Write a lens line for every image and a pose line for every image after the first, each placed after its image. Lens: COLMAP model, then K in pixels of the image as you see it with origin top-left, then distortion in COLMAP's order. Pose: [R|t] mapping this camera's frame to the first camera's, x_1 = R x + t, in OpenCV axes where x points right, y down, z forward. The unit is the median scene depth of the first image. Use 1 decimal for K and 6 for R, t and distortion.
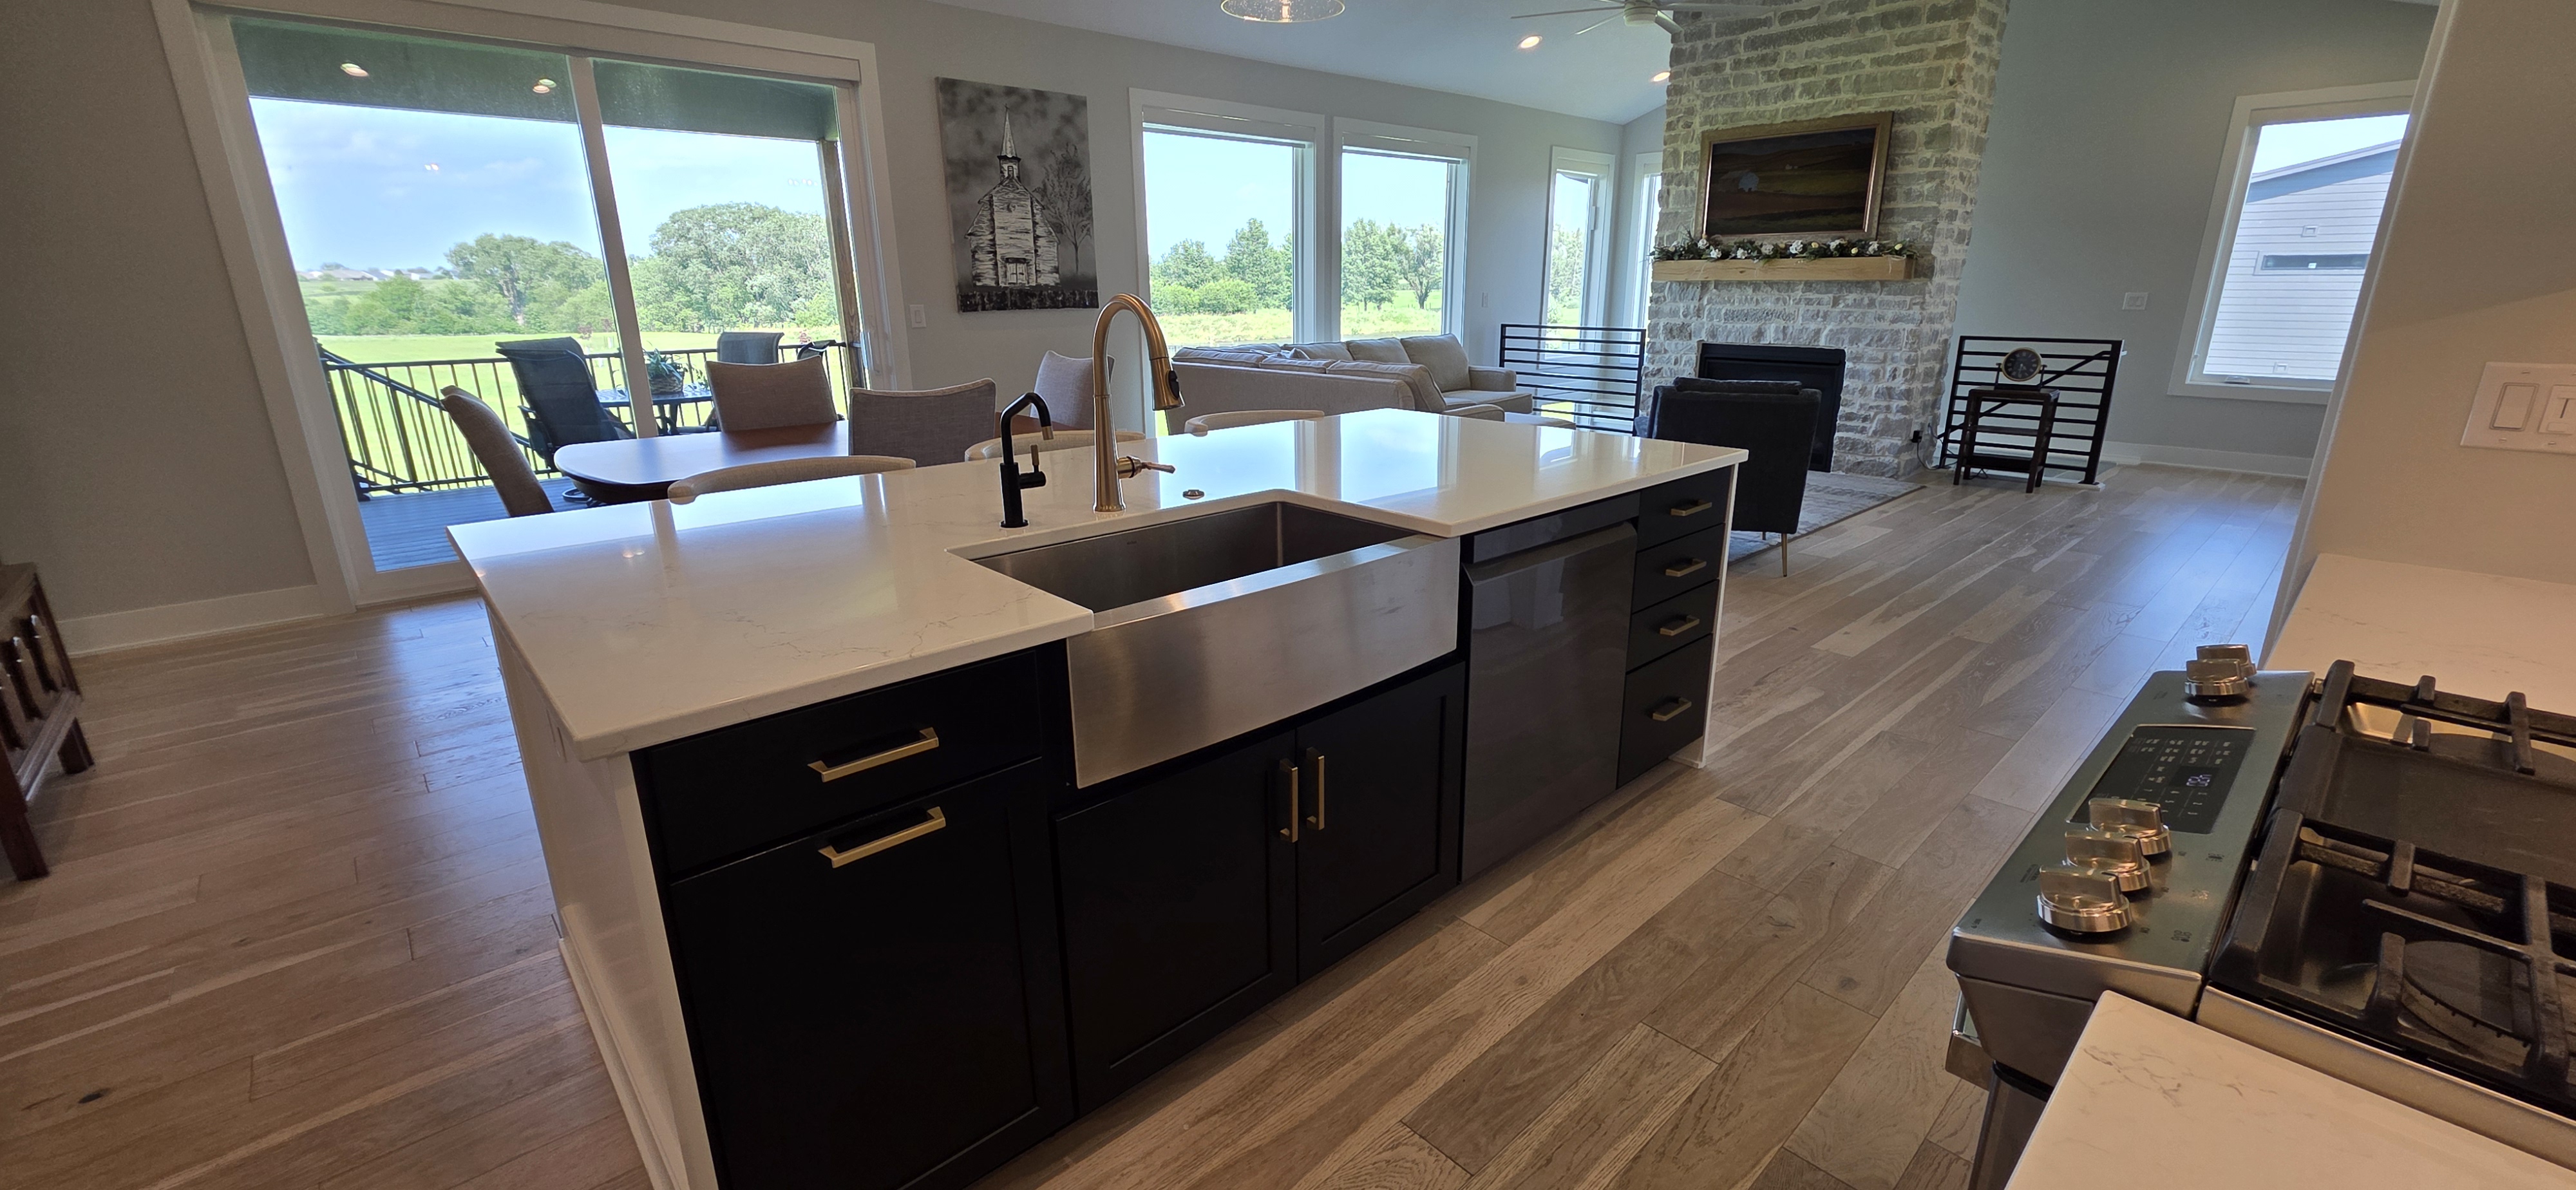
lens RADIAL K [[1034.0, 0, 1304.0], [0, 1034.0, 582.9], [0, 0, 1]] dist [0.001006, 0.000204]
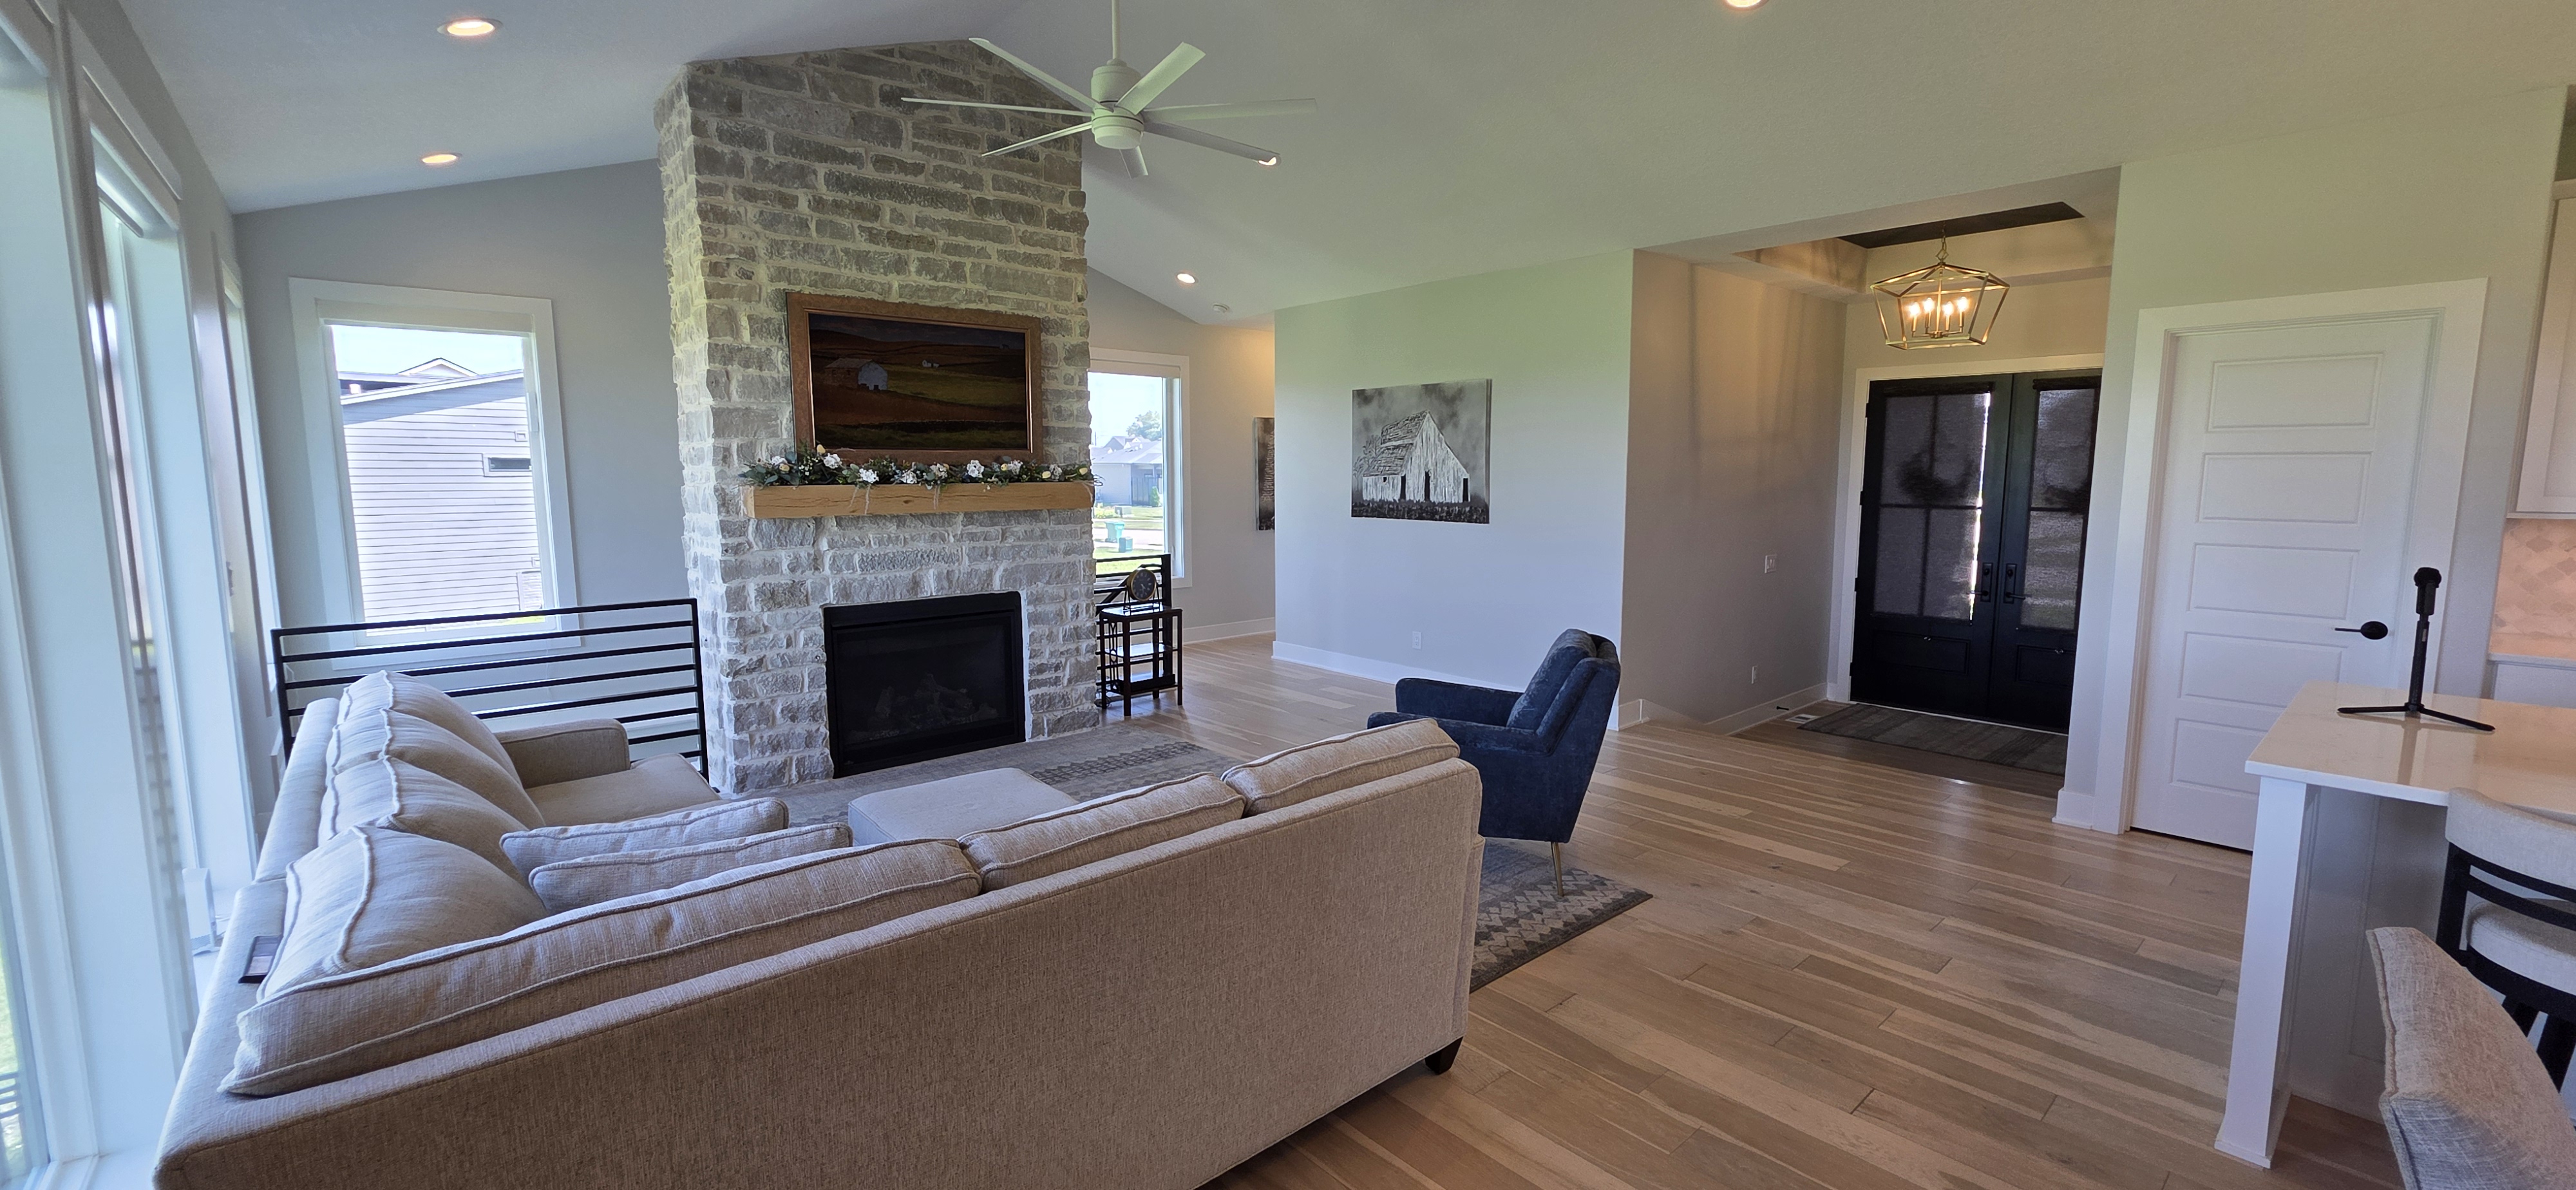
lens RADIAL K [[1030.8, 0, 1304.7], [0, 1030.8, 588.5], [0, 0, 1]] dist [0.002416, -0.000118]
pose [[0.021112, -0.113366, 0.993329, -0.282276], [0.283840, 0.953348, 0.102770, -0.257348], [-0.958639, 0.279777, 0.052305, 0.774813]]
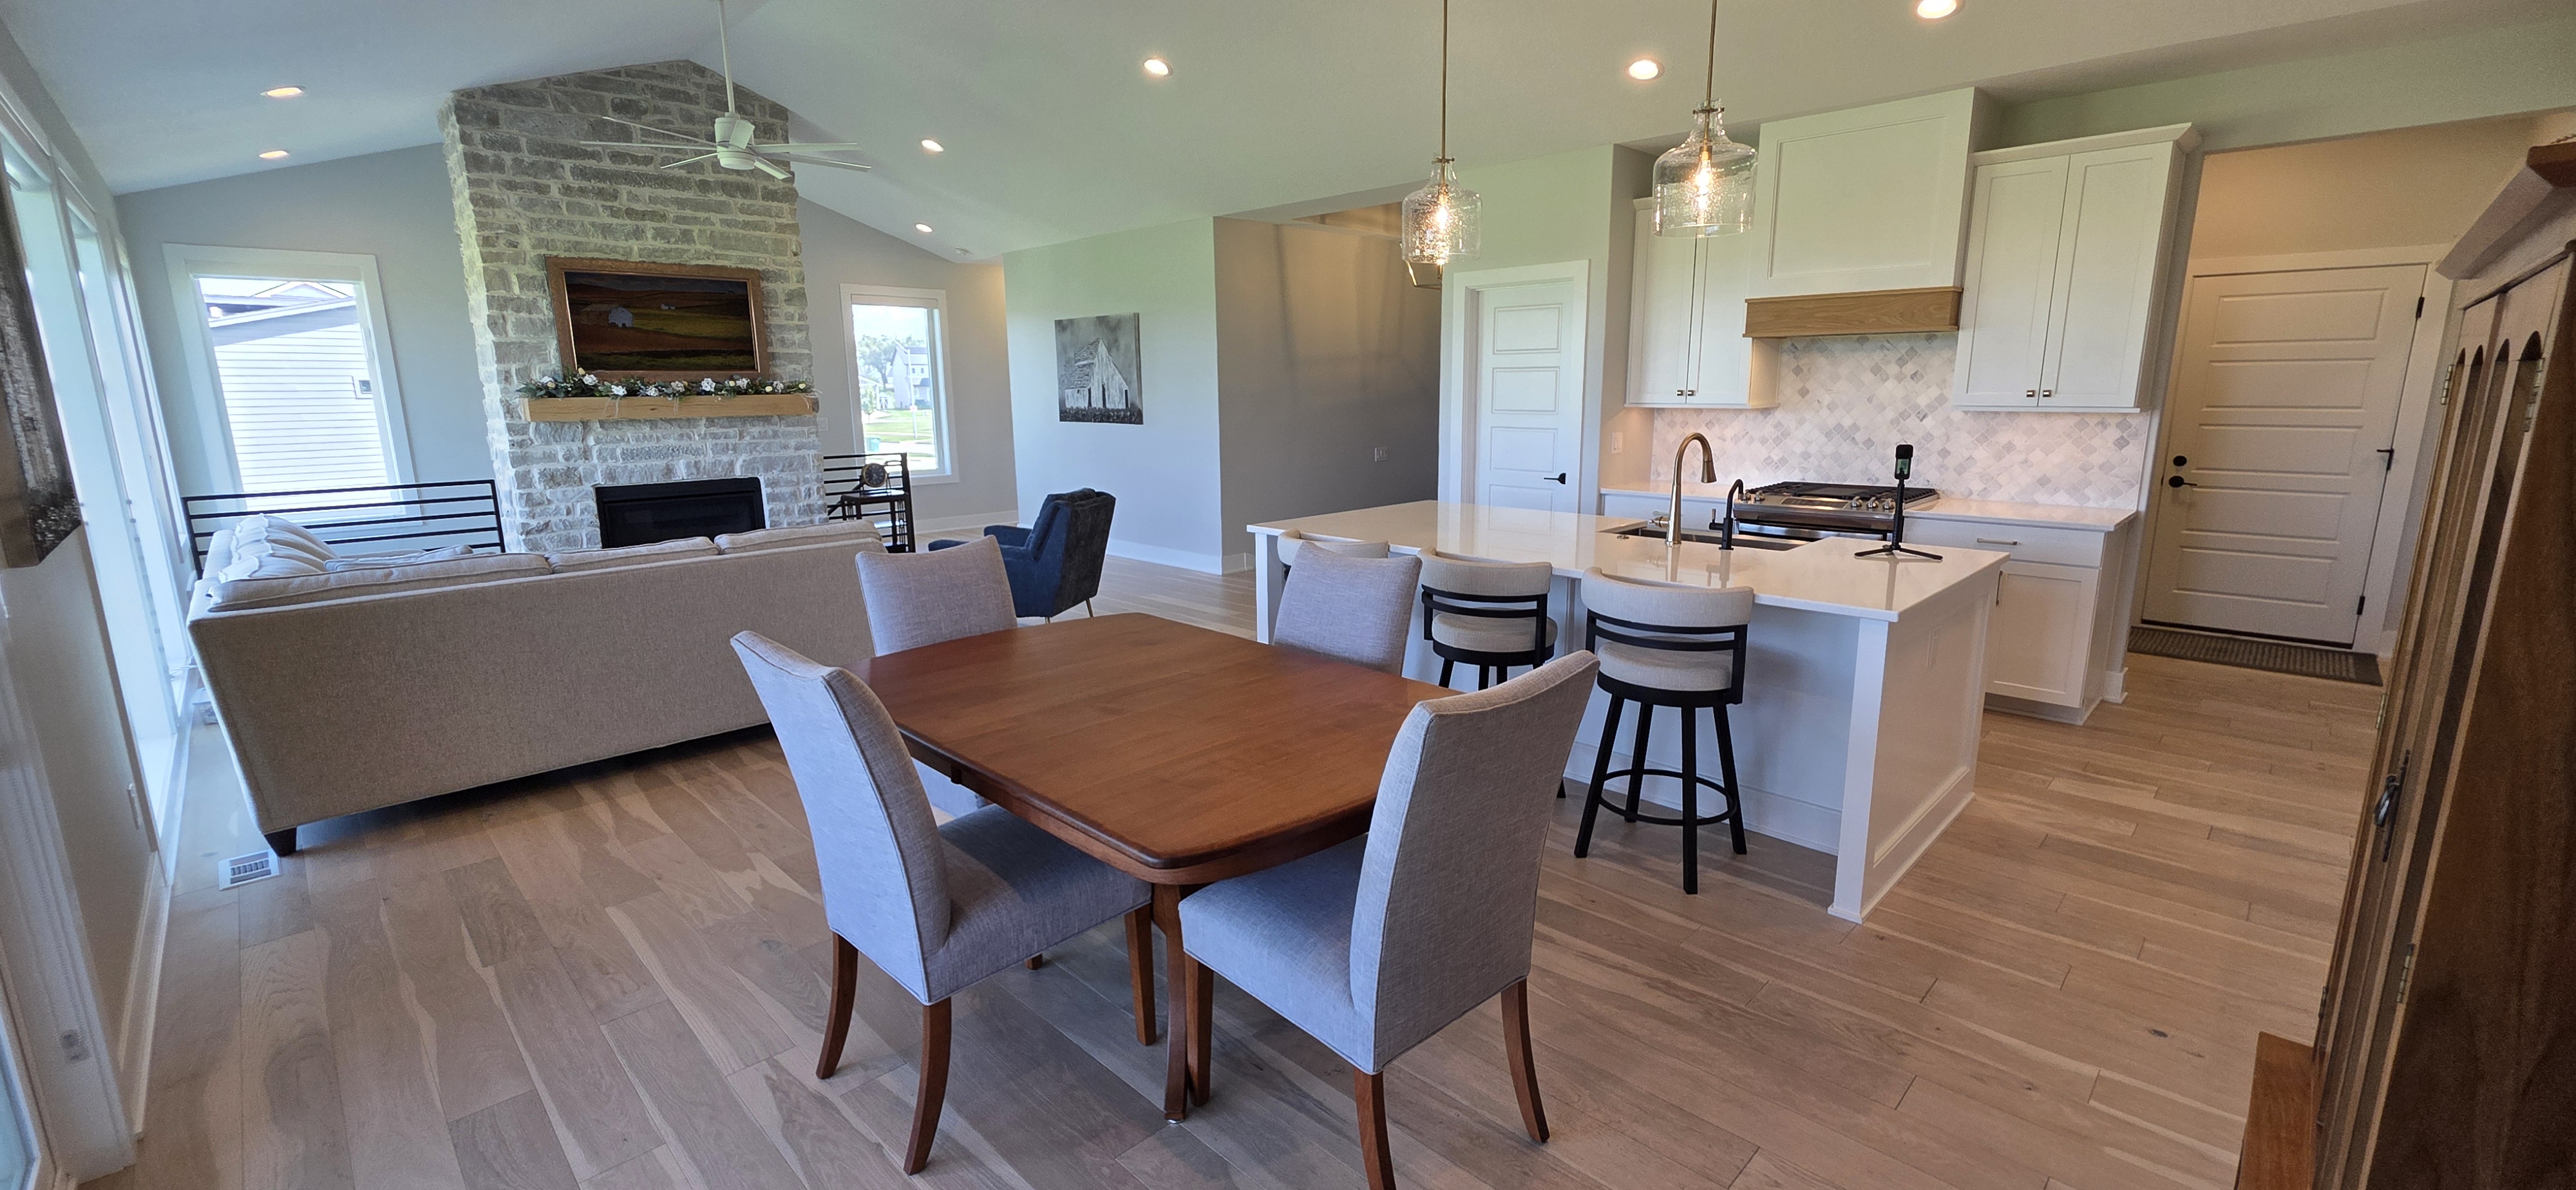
lens RADIAL K [[1034.3, 0, 1303.2], [0, 1034.3, 587.1], [0, 0, 1]] dist [0.000807, -0.000119]
pose [[-0.037841, -0.189380, 0.981174, -0.608146], [0.291129, 0.937195, 0.192120, -0.166192], [-0.955935, 0.292918, 0.019670, 0.486318]]
